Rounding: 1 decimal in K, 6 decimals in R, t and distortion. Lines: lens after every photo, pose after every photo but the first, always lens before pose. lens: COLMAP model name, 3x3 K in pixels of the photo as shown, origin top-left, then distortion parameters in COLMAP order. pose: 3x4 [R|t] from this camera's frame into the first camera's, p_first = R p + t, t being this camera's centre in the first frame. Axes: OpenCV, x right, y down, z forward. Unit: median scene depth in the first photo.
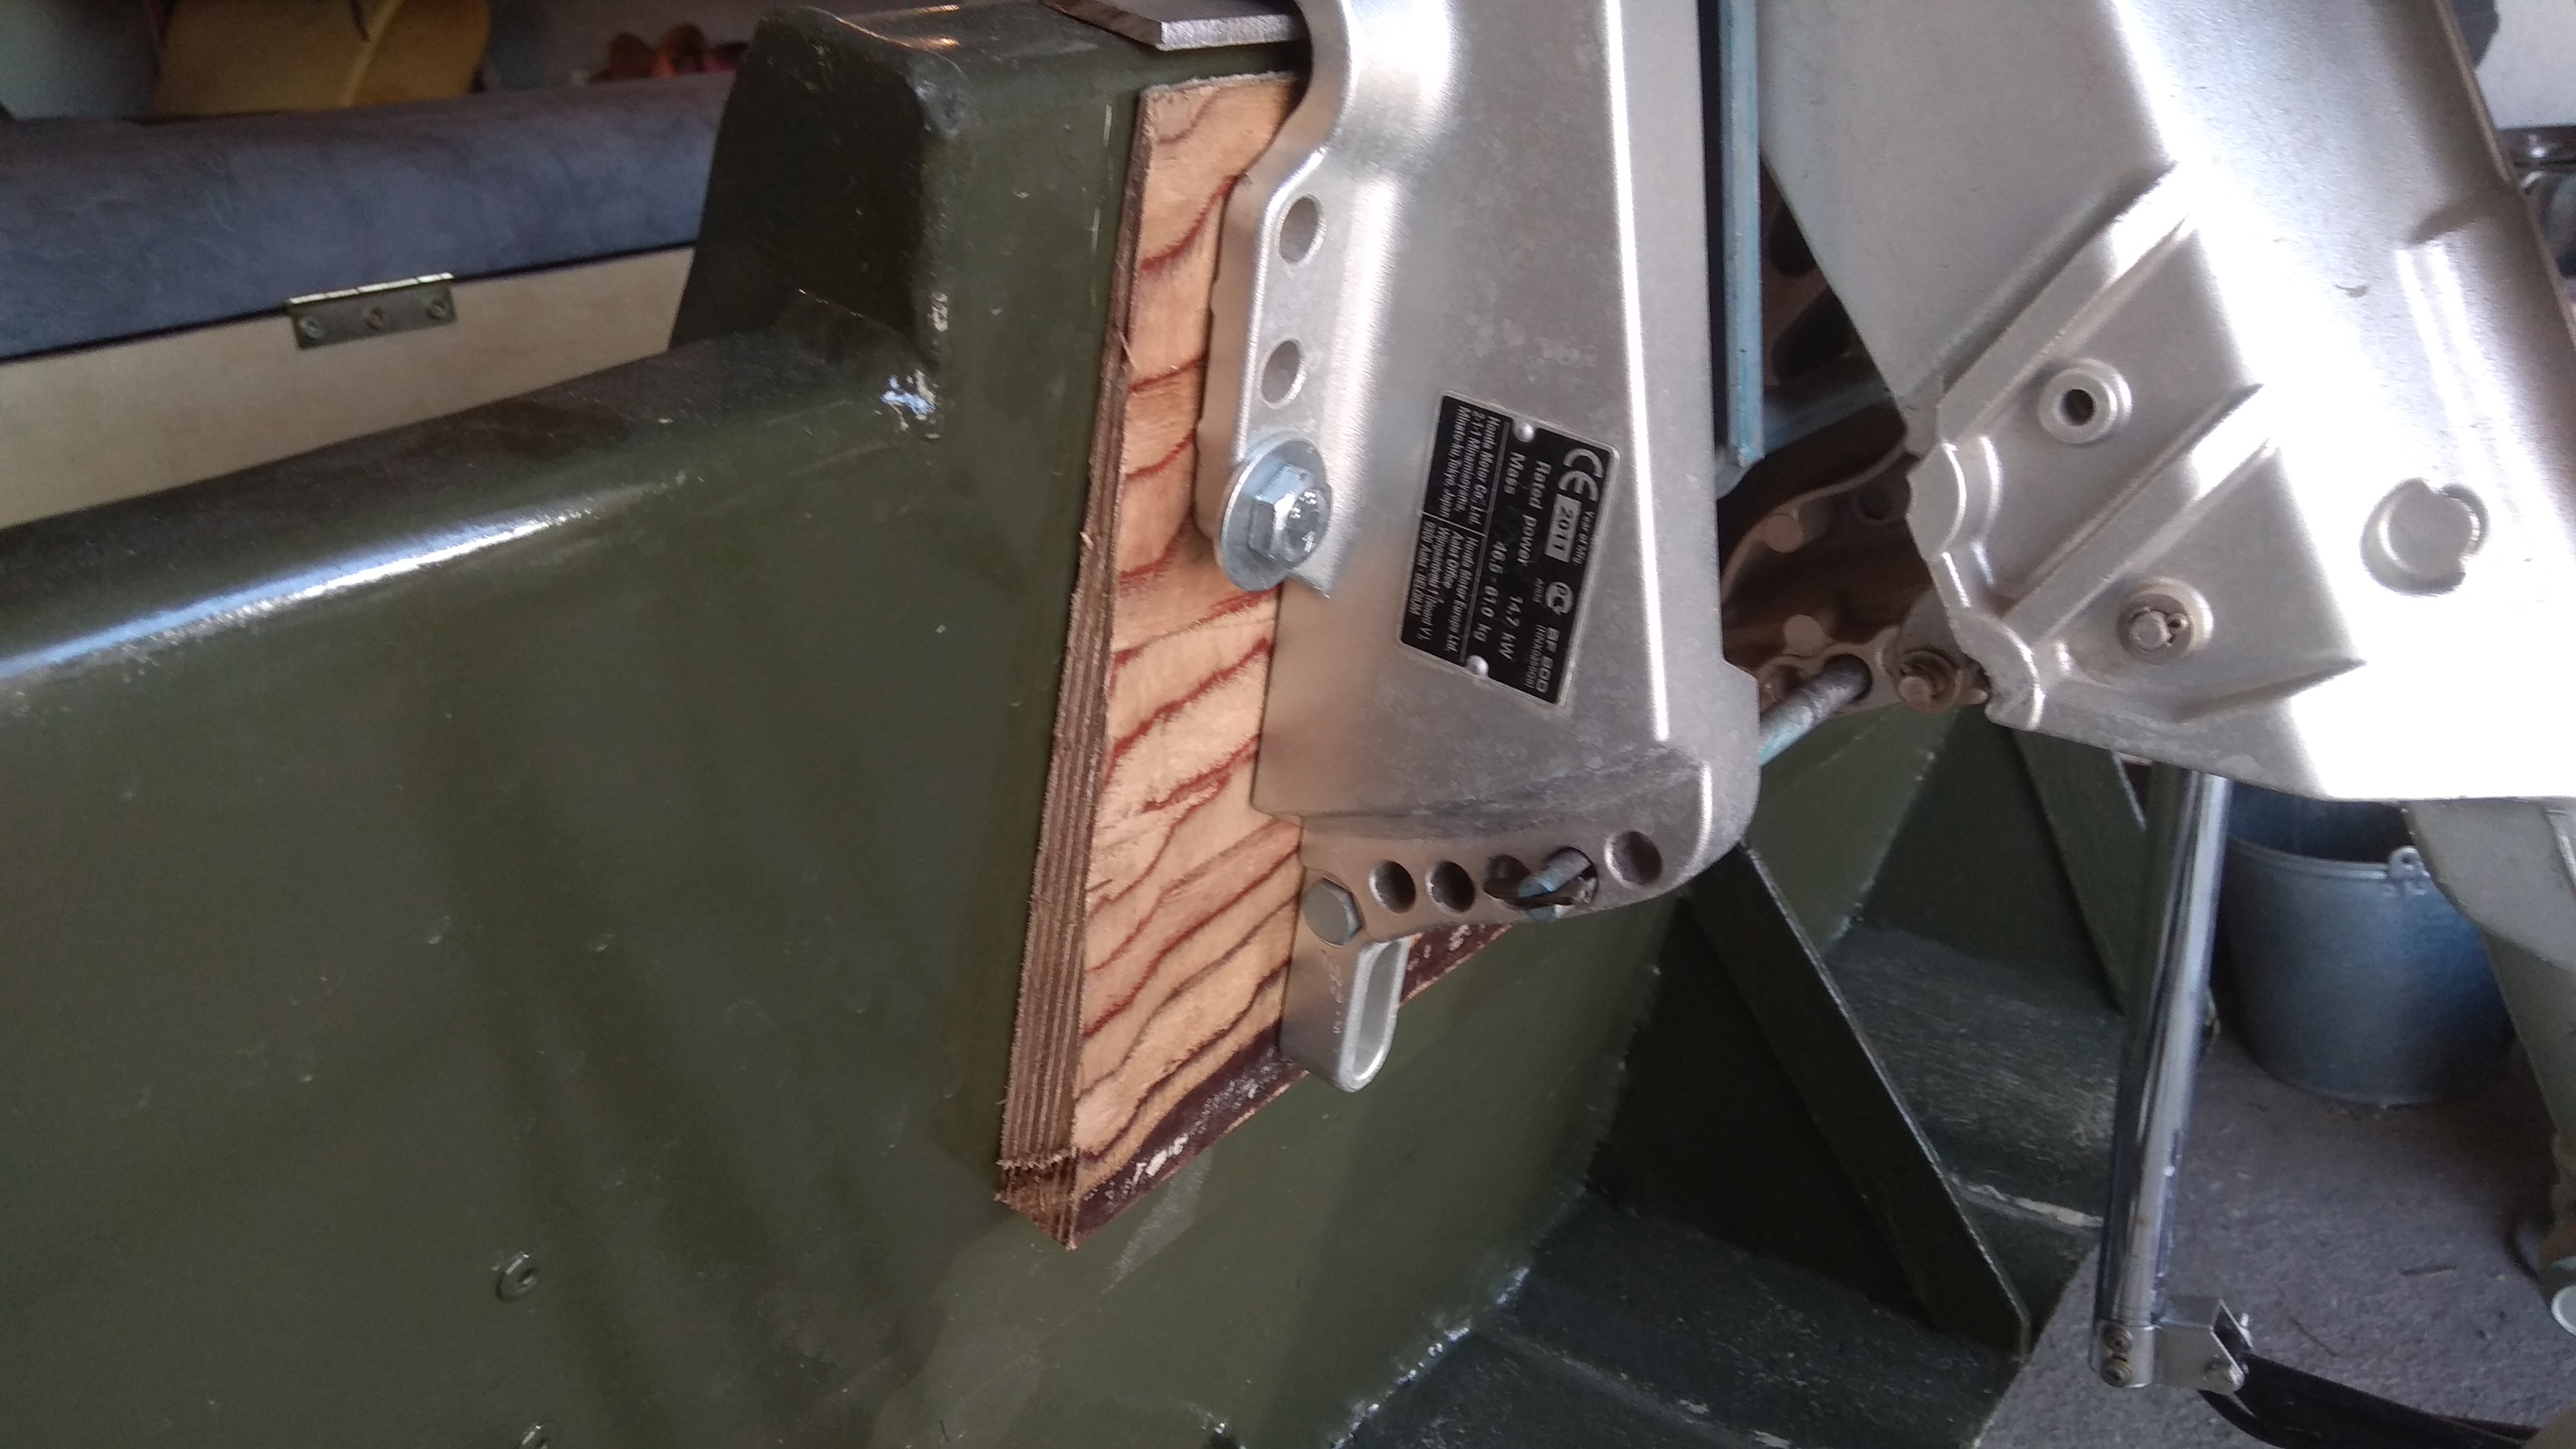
lens RADIAL K [[2018.1, 0, 1294.1], [0, 2018.1, 721.5], [0, 0, 1]] dist [0.028098, -0.014680]
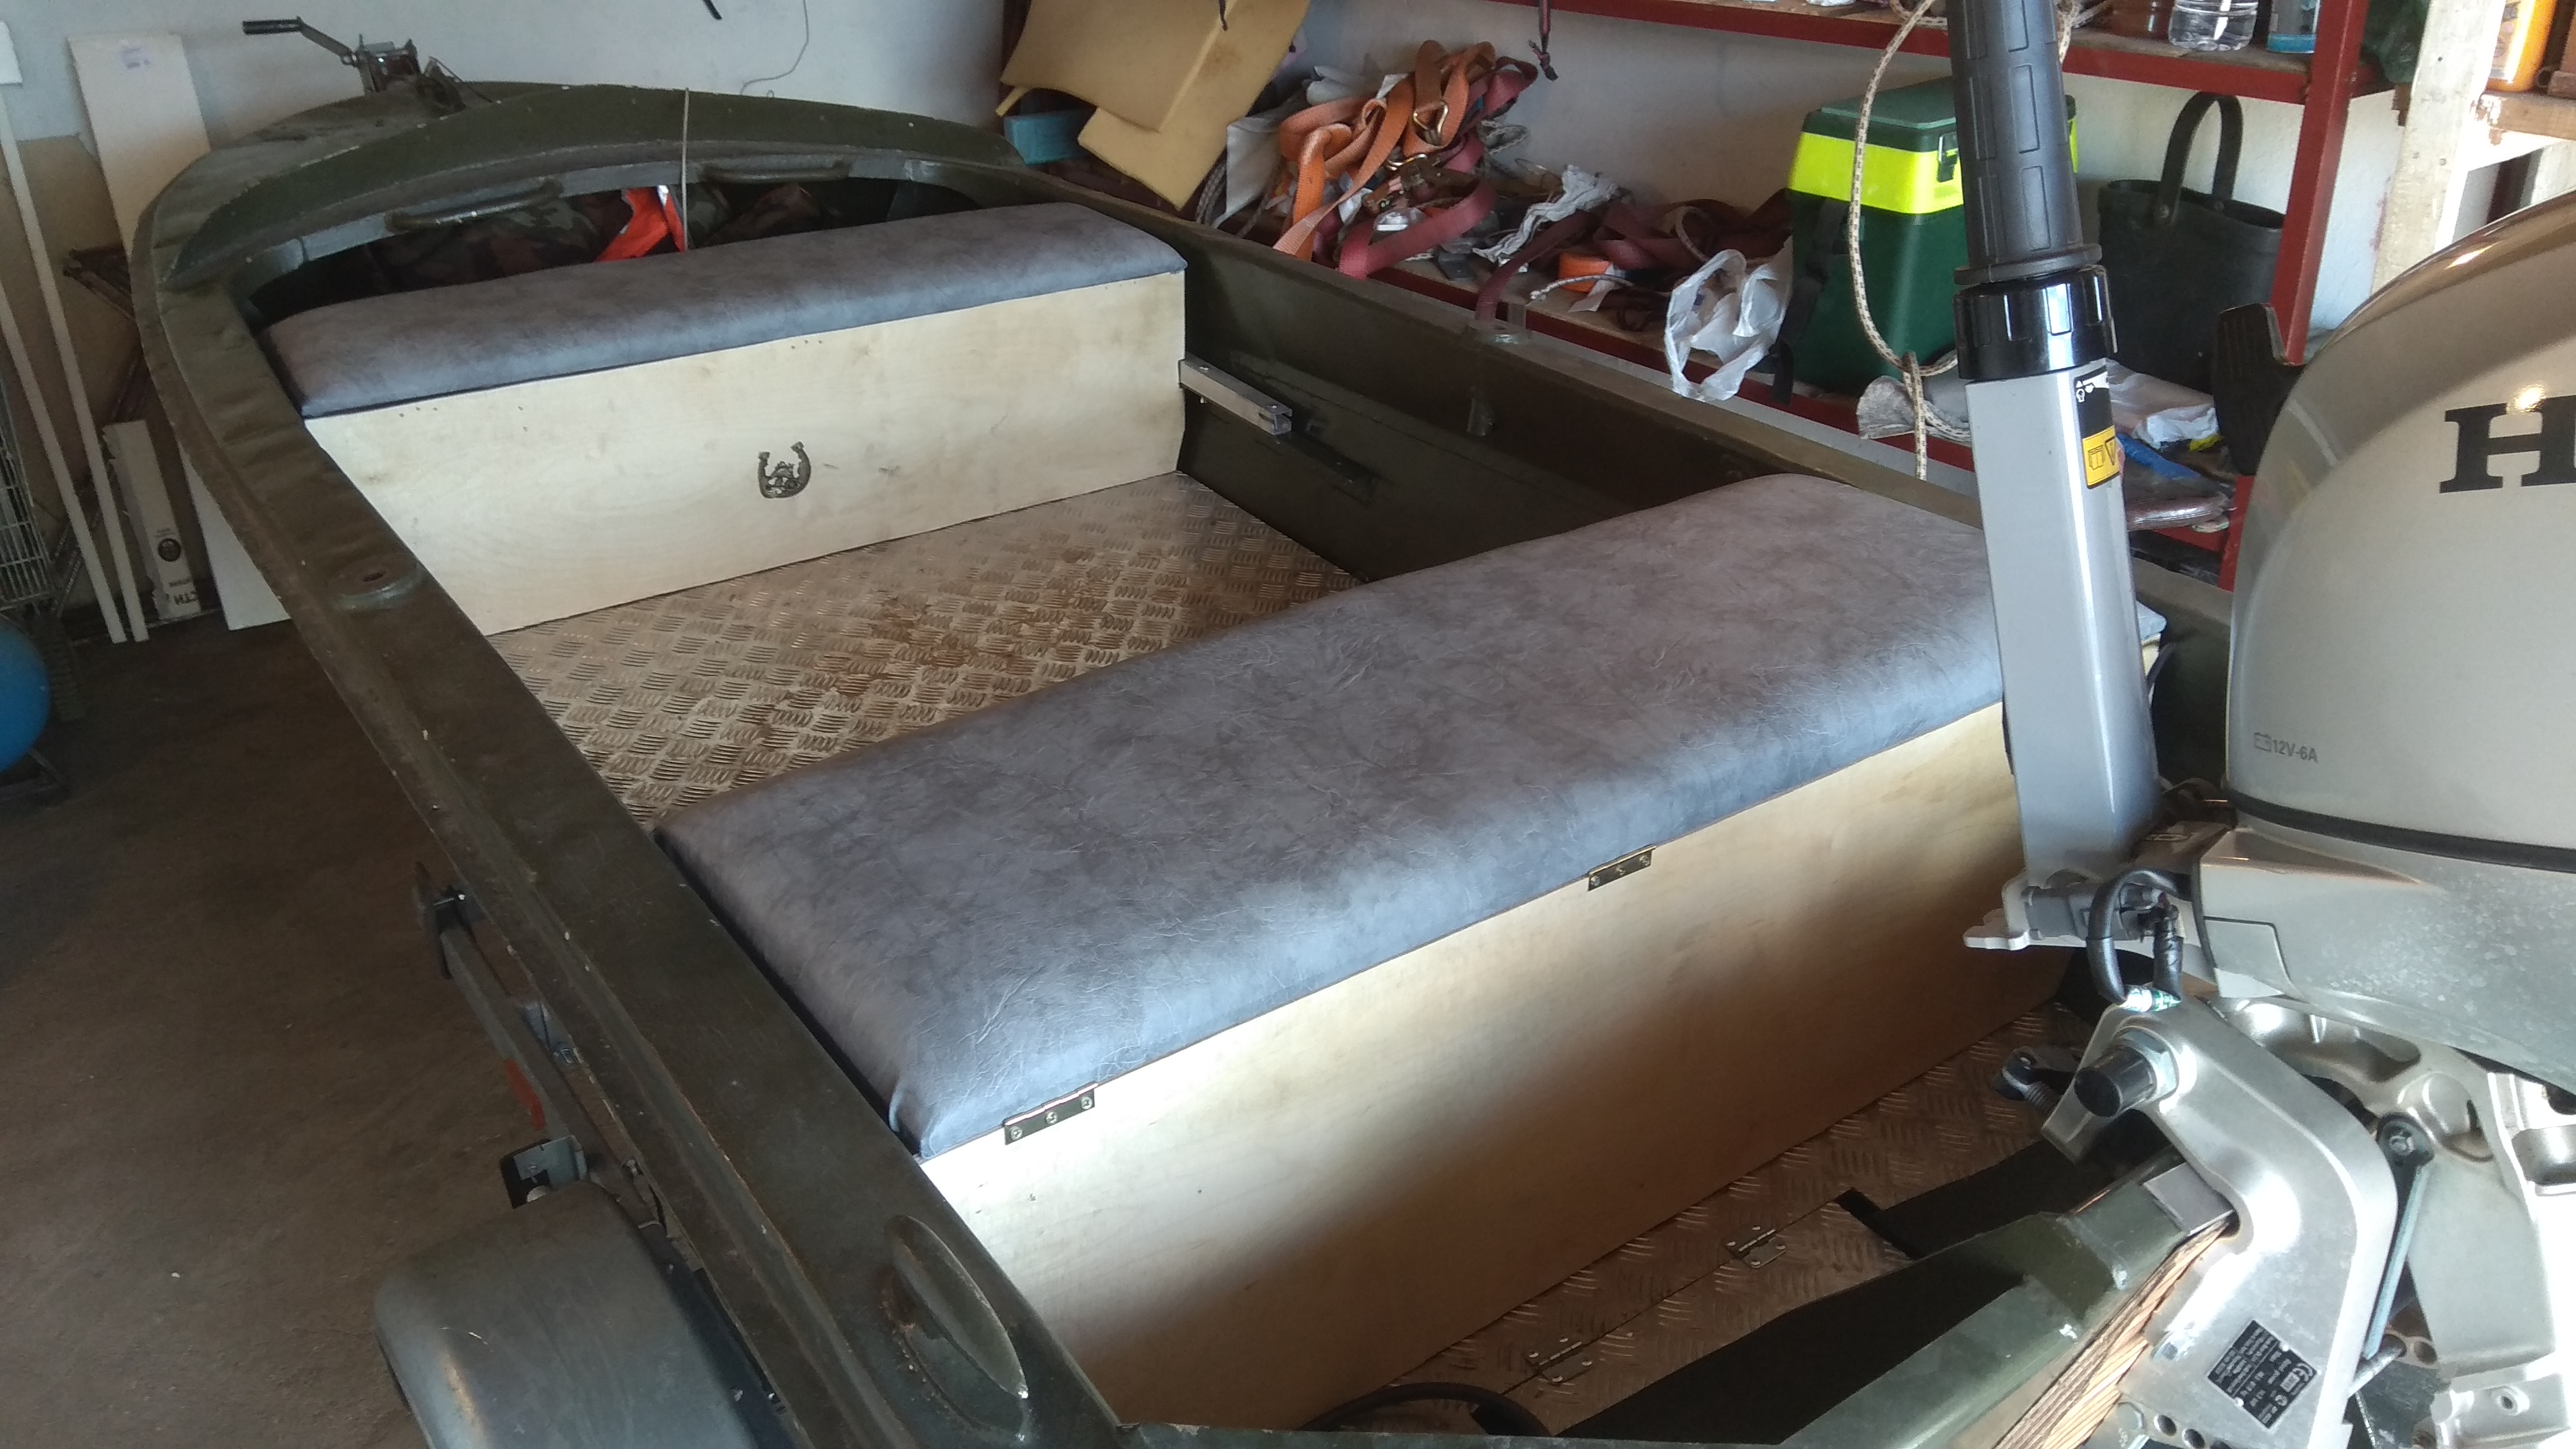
lens RADIAL K [[2018.1, 0, 1283.4], [0, 2018.1, 730.7], [0, 0, 1]] dist [0.028098, -0.014680]
pose [[0.960718, 0.187894, -0.204245, -0.750369], [-0.152727, 0.972435, 0.176195, -1.189539], [0.231721, -0.138080, 0.962933, -1.766293]]
